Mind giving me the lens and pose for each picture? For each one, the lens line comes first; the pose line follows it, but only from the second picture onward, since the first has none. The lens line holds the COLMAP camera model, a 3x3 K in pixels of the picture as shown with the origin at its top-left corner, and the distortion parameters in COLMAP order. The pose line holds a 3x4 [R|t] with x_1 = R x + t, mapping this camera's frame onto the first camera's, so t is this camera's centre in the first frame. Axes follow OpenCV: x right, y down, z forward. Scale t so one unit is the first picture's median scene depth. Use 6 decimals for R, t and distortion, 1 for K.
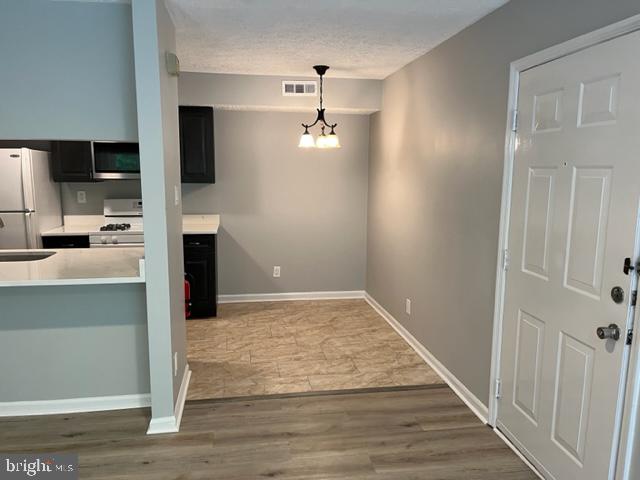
lens RADIAL K [[485.0, 0, 323.3], [0, 485.0, 239.3], [0, 0, 1]] dist [0.068641, -0.094326]
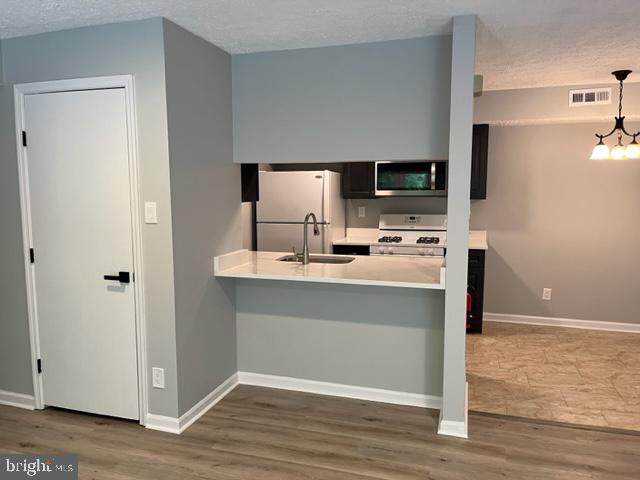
lens RADIAL K [[485.0, 0, 318.5], [0, 485.0, 239.1], [0, 0, 1]] dist [0.068641, -0.094326]
pose [[0.891573, 0.037735, -0.451301, -0.085688], [-0.055106, 0.998157, -0.025407, 0.012799], [0.449511, 0.047522, 0.892010, -0.053323]]
